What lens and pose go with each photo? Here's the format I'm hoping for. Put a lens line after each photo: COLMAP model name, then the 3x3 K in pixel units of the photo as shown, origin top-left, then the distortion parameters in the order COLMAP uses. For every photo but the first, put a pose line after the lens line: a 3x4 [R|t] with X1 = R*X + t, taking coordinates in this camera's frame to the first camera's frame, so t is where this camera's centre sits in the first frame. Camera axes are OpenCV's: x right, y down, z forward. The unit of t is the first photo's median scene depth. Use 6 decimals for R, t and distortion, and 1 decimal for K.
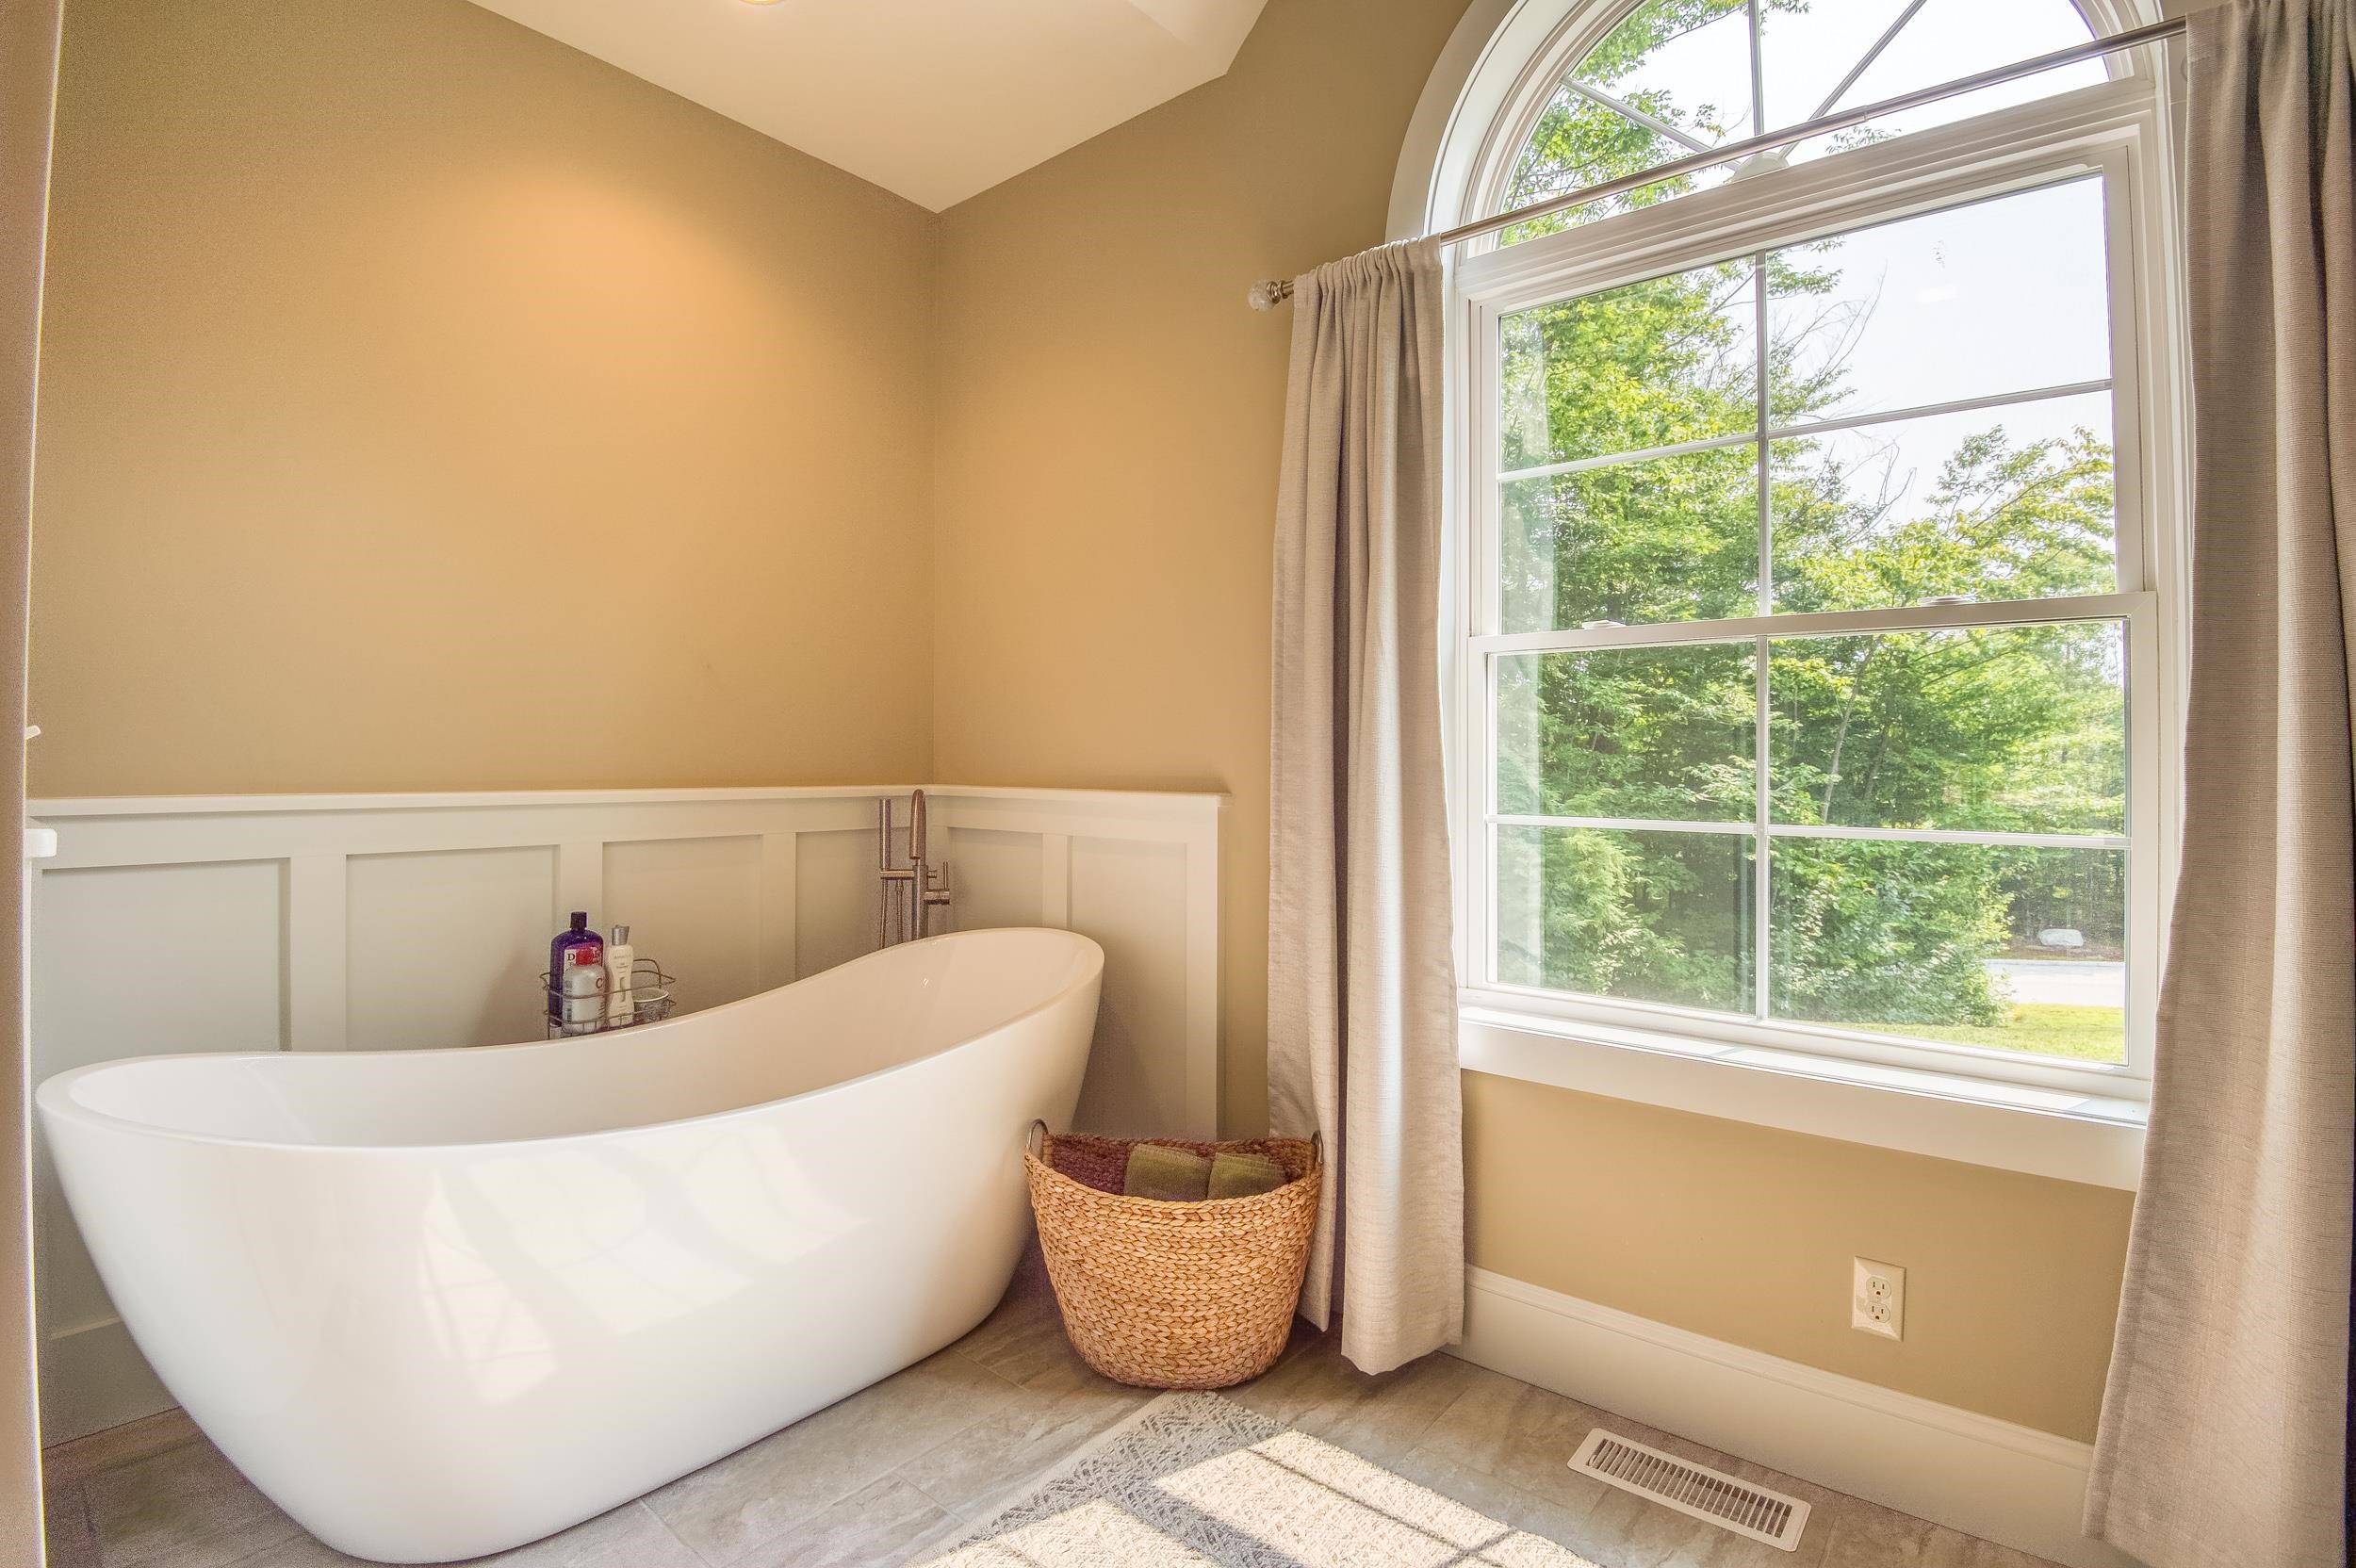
lens RADIAL K [[1114.8, 0, 1180.6], [0, 1114.8, 746.9], [0, 0, 1]] dist [-0.001590, -0.019905]
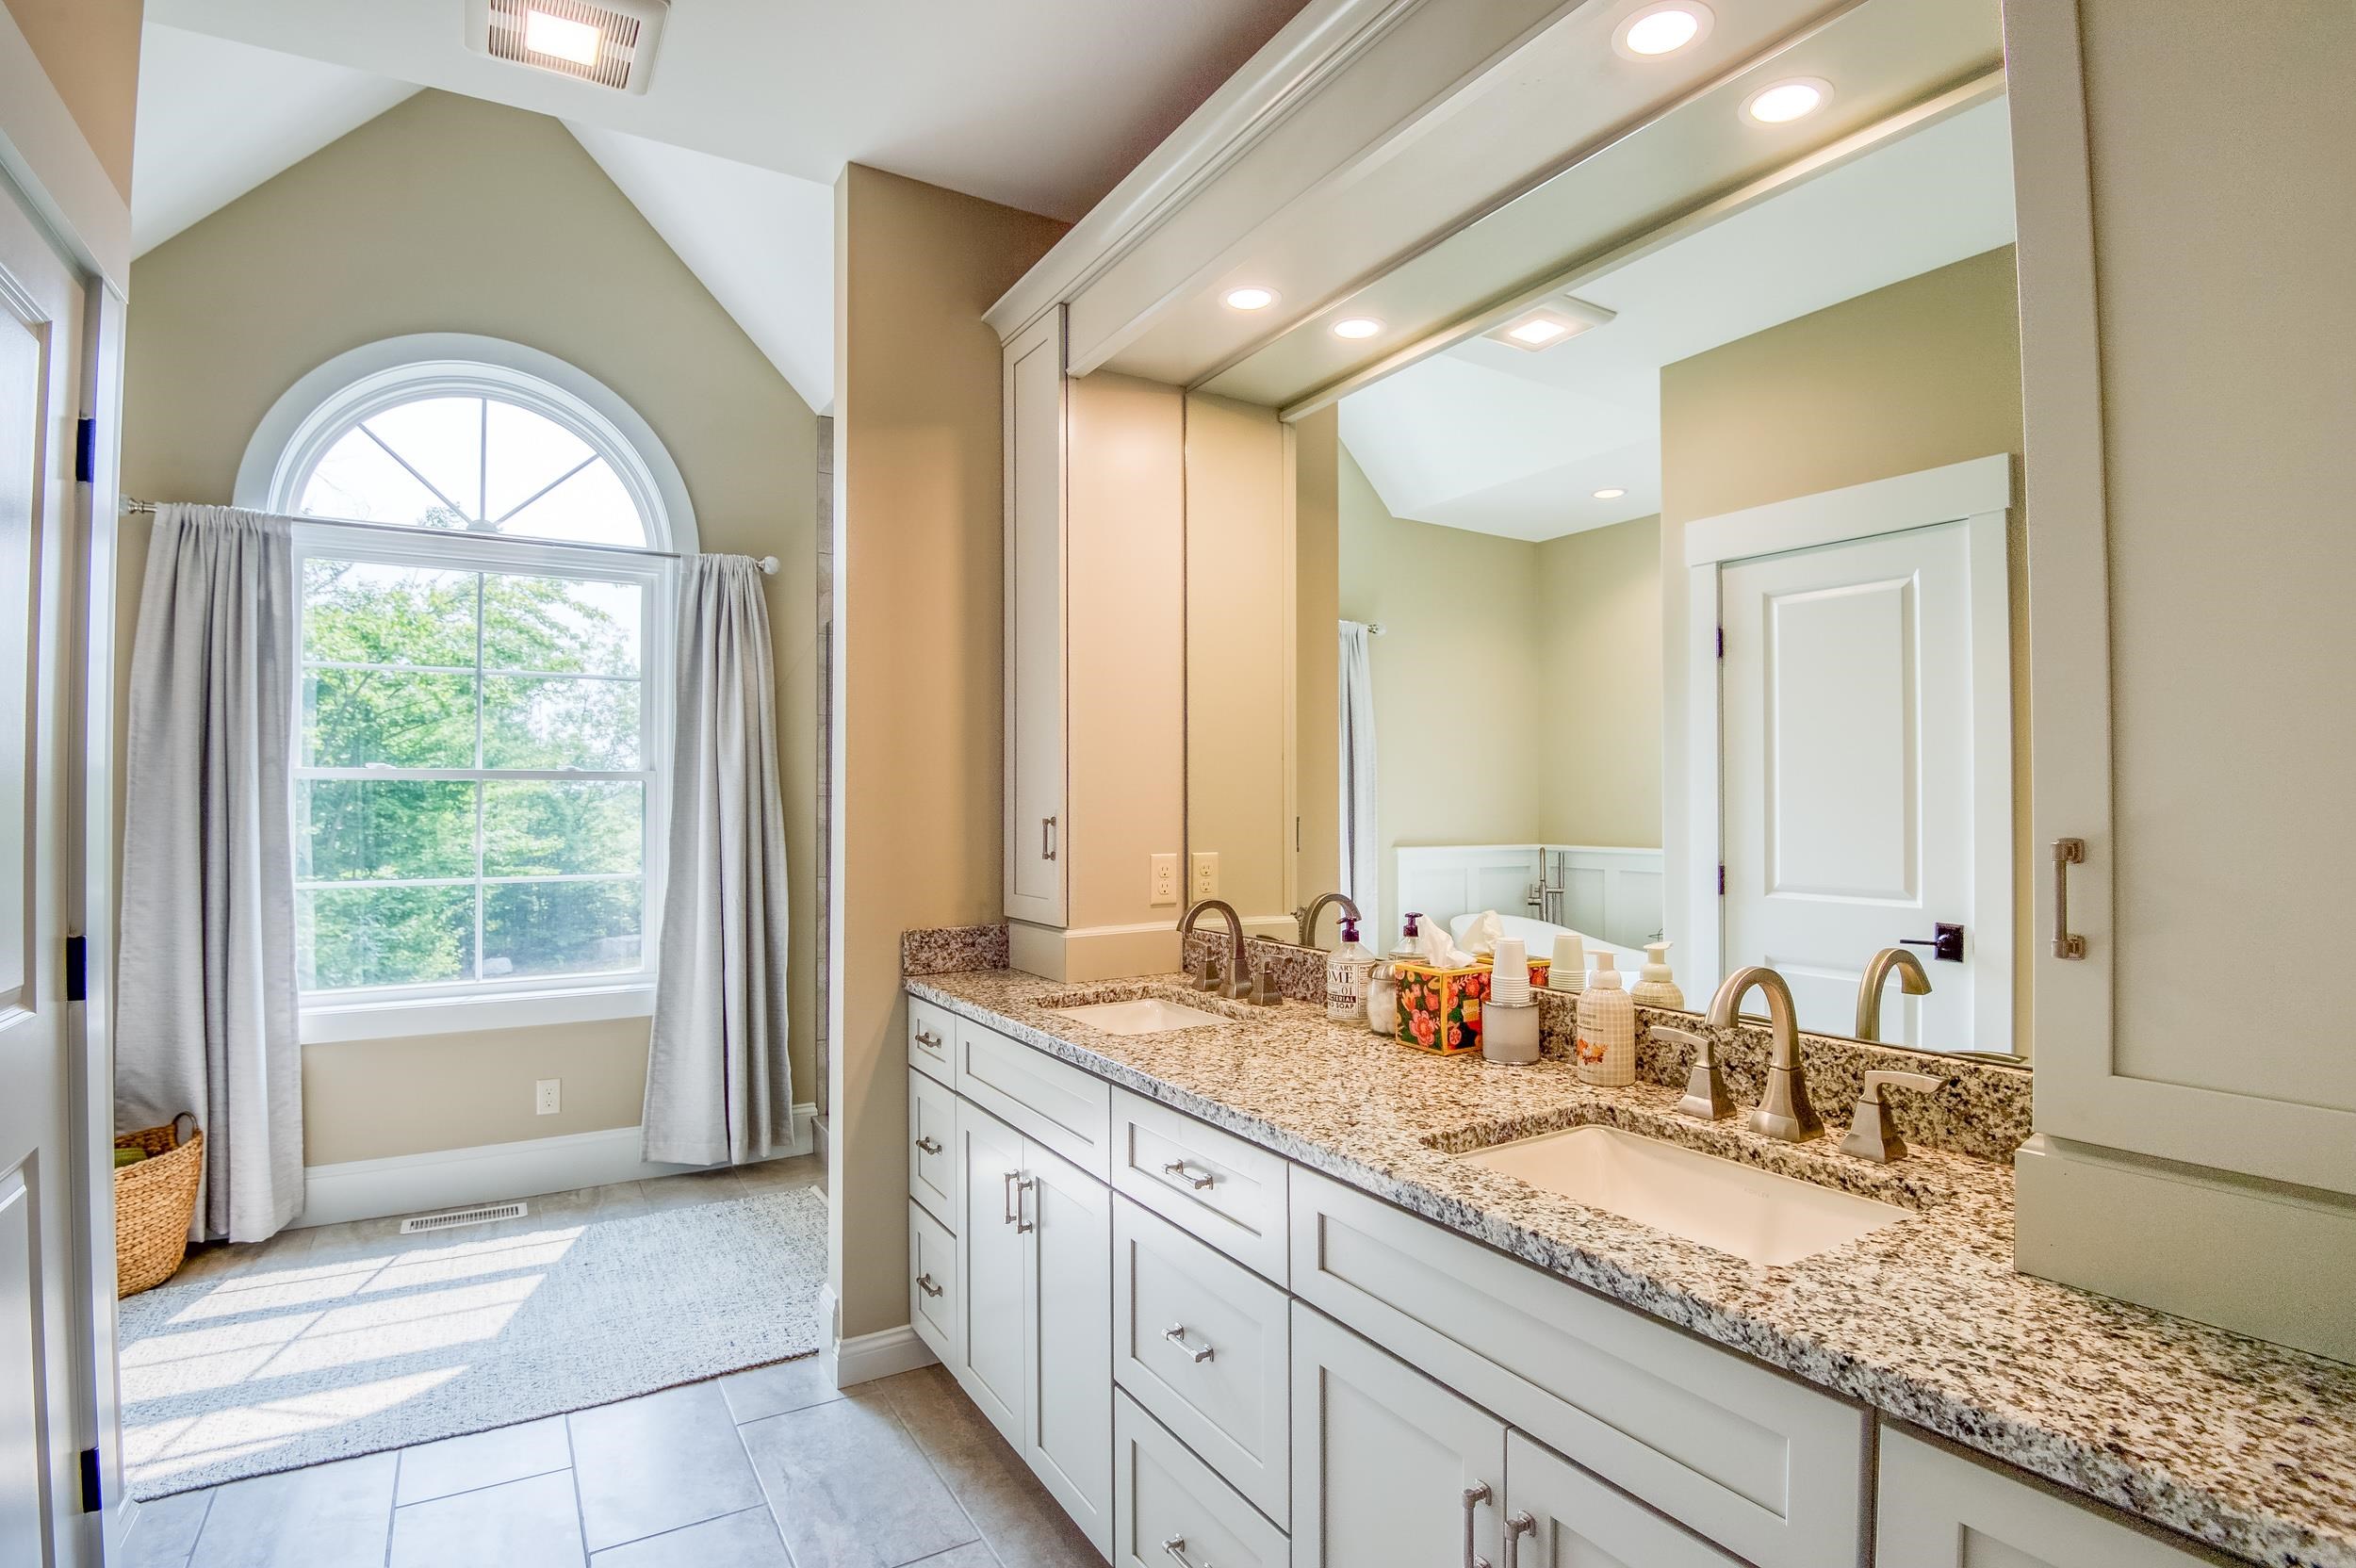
lens RADIAL K [[1092.1, 0, 1187.0], [0, 1092.1, 783.9], [0, 0, 1]] dist [-0.016117, -0.018968]
pose [[0.320803, 0.012188, 0.947068, -0.803845], [-0.005158, 0.999925, -0.011120, -0.073798], [-0.947132, -0.001318, 0.320842, -0.701353]]
